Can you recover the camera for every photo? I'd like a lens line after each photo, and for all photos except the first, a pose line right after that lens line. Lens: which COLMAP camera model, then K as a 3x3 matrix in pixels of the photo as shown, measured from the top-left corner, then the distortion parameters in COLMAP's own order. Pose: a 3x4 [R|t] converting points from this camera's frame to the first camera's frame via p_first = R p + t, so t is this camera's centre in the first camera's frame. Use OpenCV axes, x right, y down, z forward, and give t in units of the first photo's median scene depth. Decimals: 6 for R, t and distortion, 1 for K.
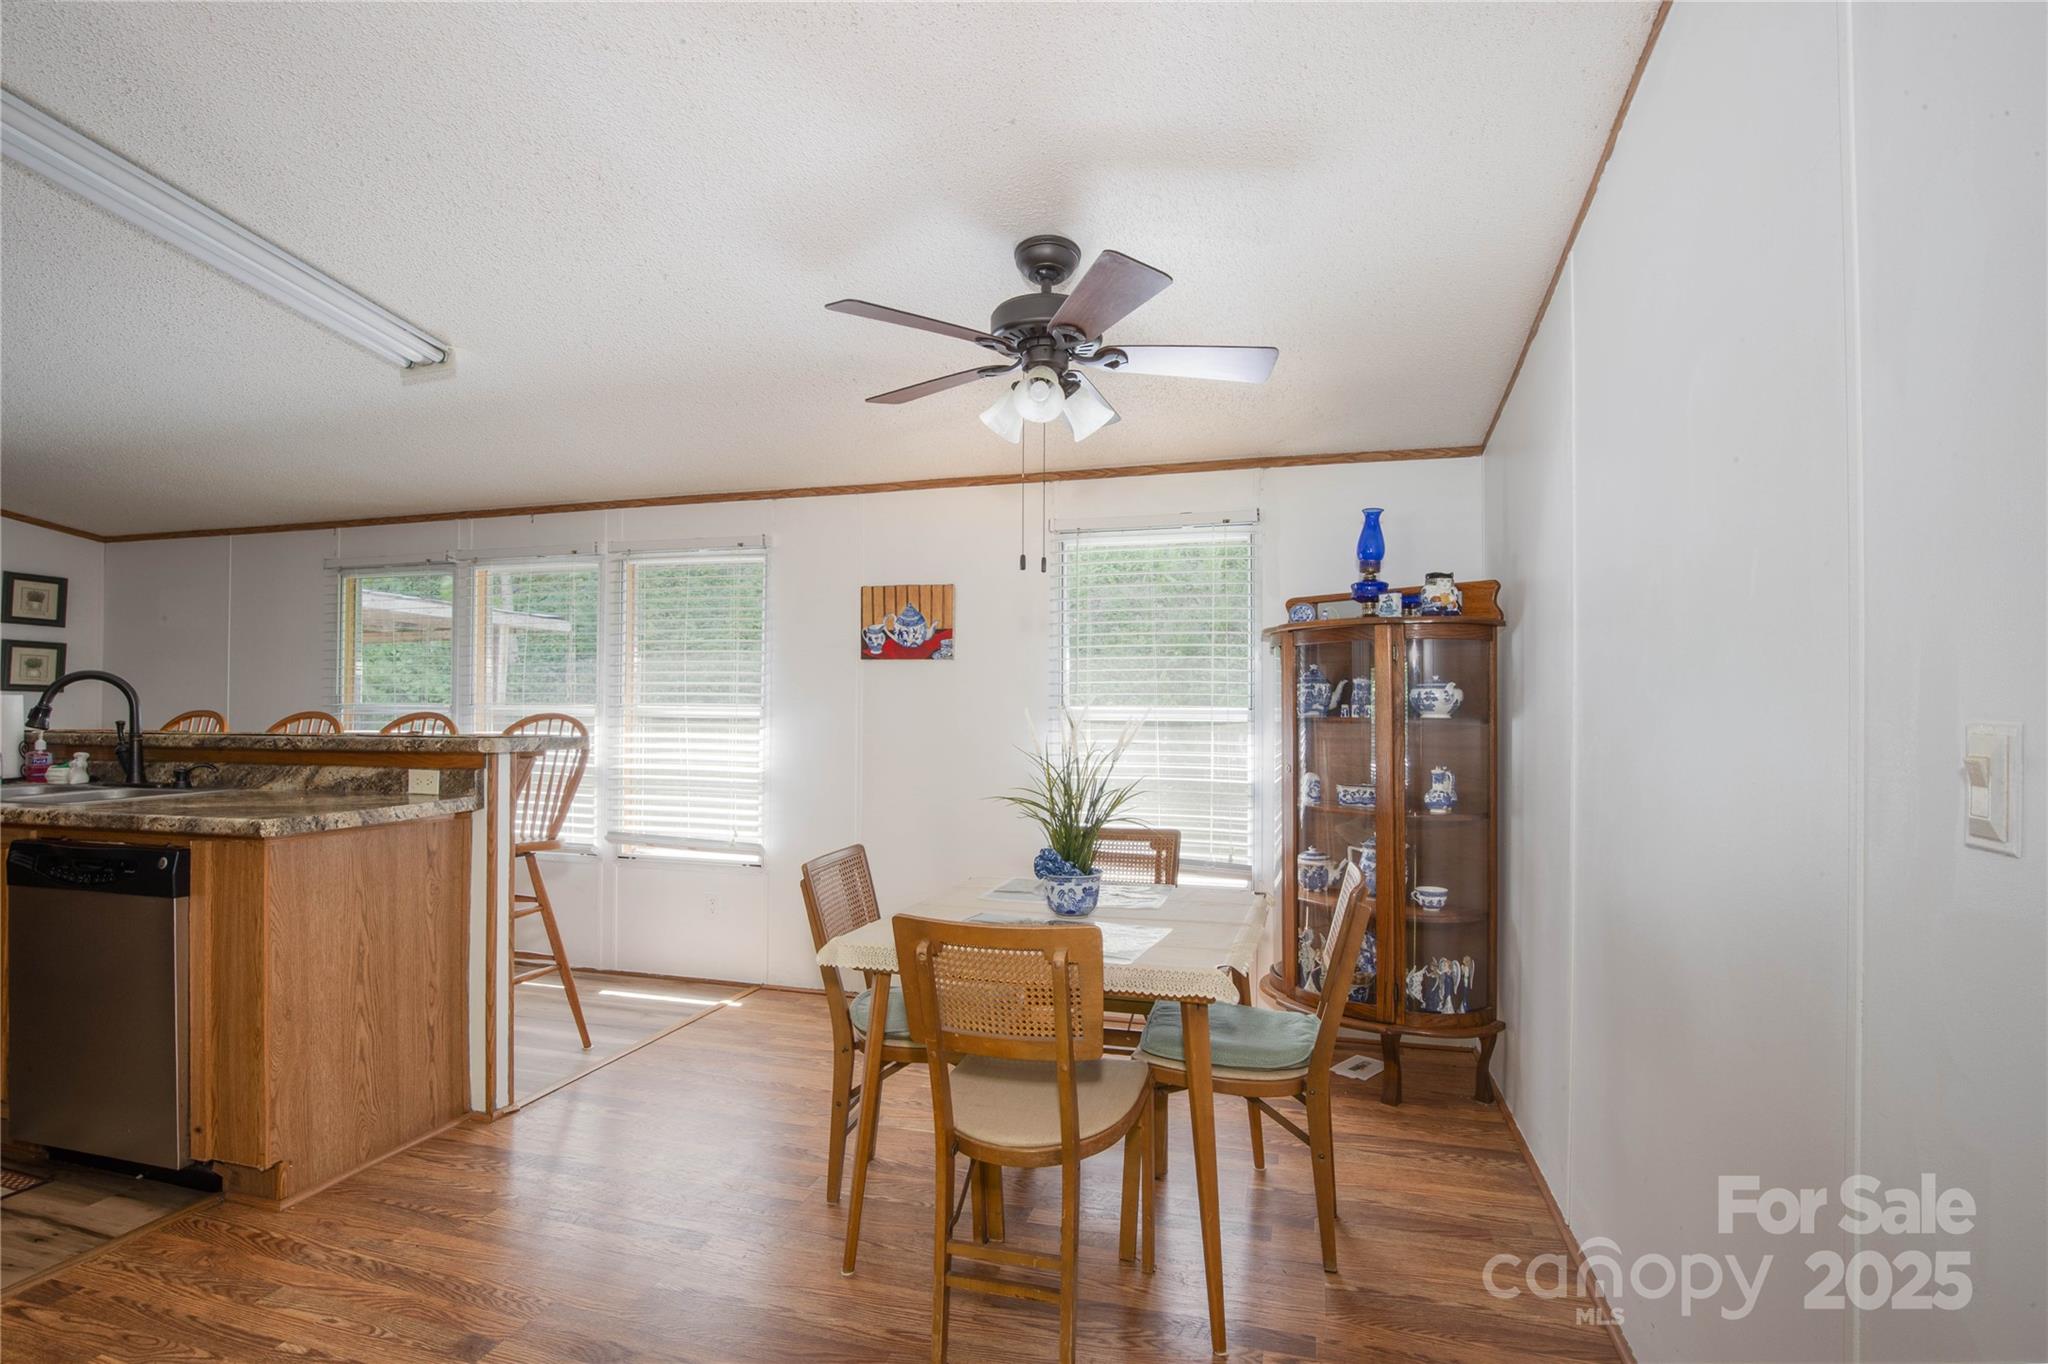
lens RADIAL K [[957.9, 0, 1025.9], [0, 957.9, 714.0], [0, 0, 1]] dist [-0.034924, 0.004246]
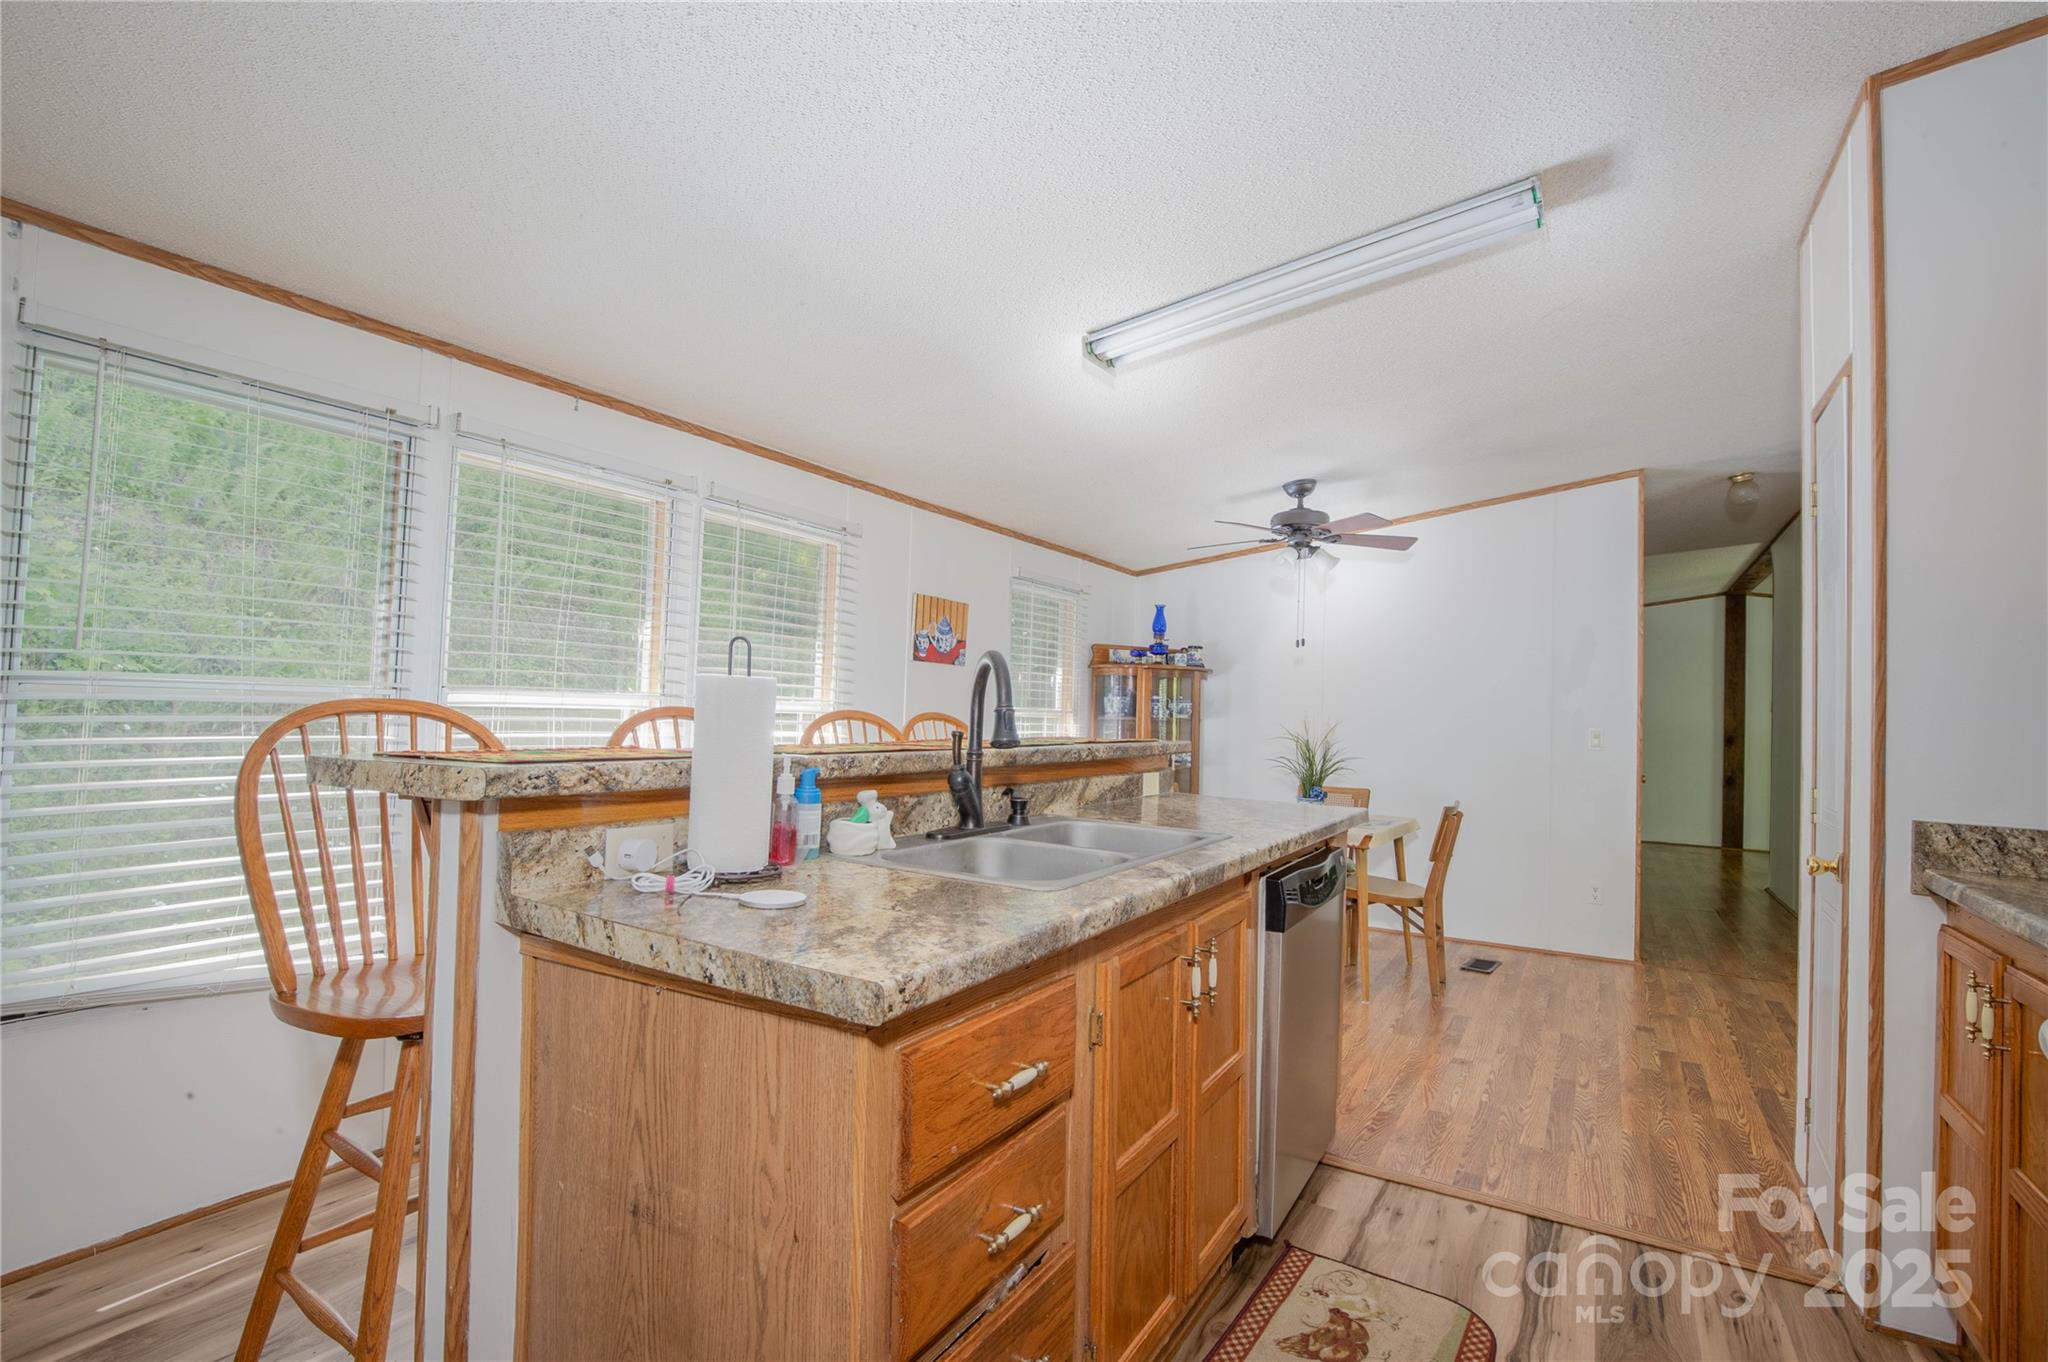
lens RADIAL K [[957.9, 0, 1036.0], [0, 957.9, 679.4], [0, 0, 1]] dist [-0.034924, 0.004246]
pose [[0.257139, 0.035640, 0.965717, -1.206465], [-0.023432, 0.999256, -0.030639, -0.006172], [-0.966090, -0.014751, 0.257783, 0.604218]]
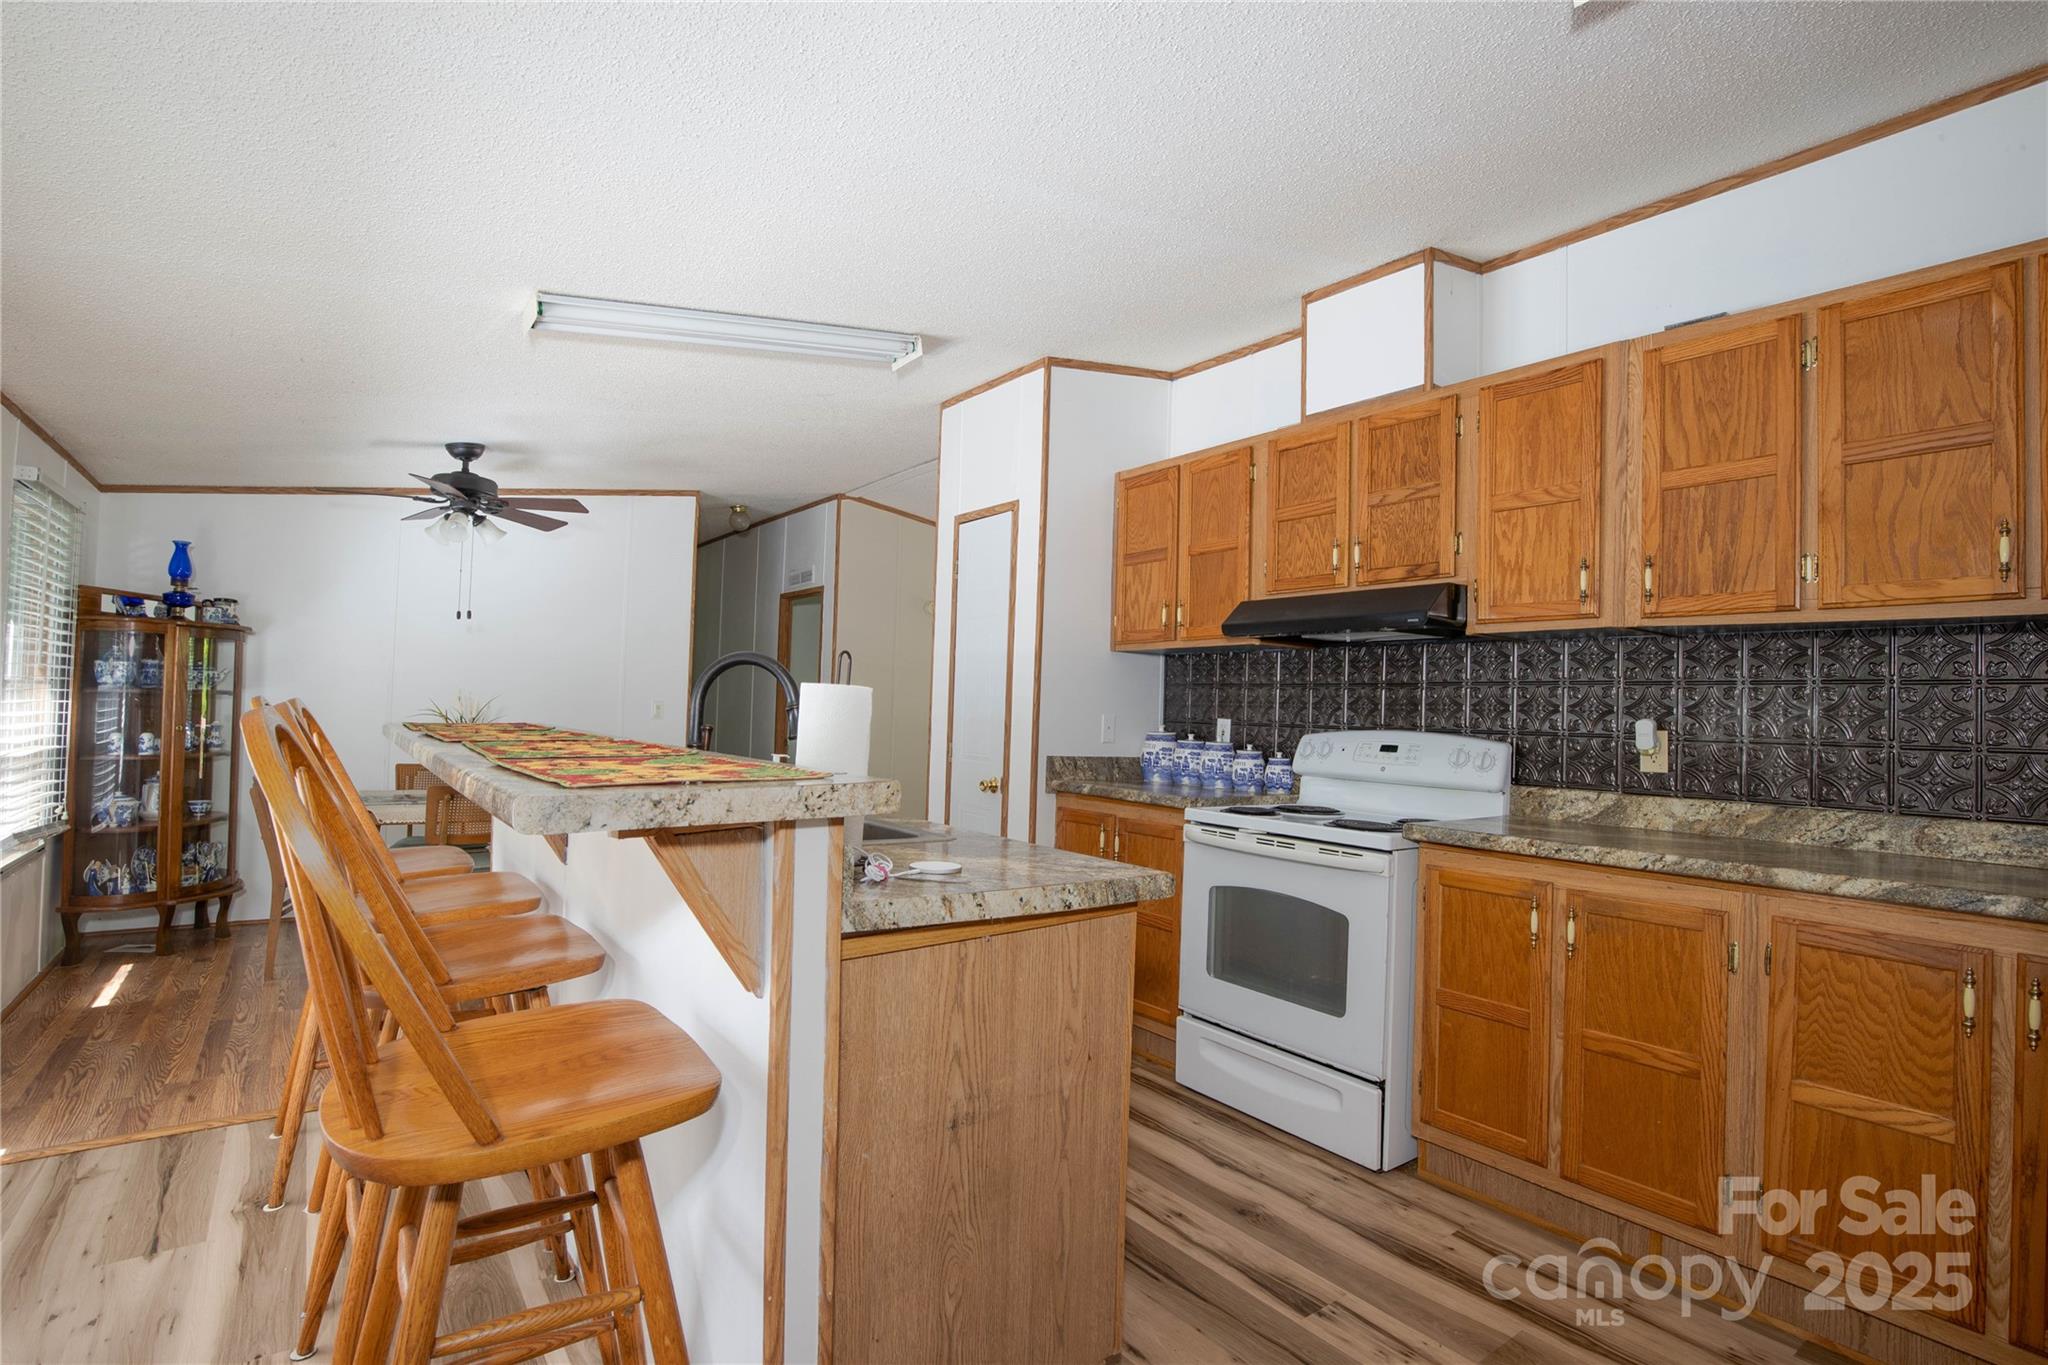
lens RADIAL K [[957.9, 0, 1025.3], [0, 957.9, 693.2], [0, 0, 1]] dist [-0.034924, 0.004246]
pose [[-0.787759, -0.017364, 0.615738, -1.195454], [-0.029753, 0.999508, -0.009879, -0.010886], [-0.615264, -0.026103, -0.787889, 1.059519]]
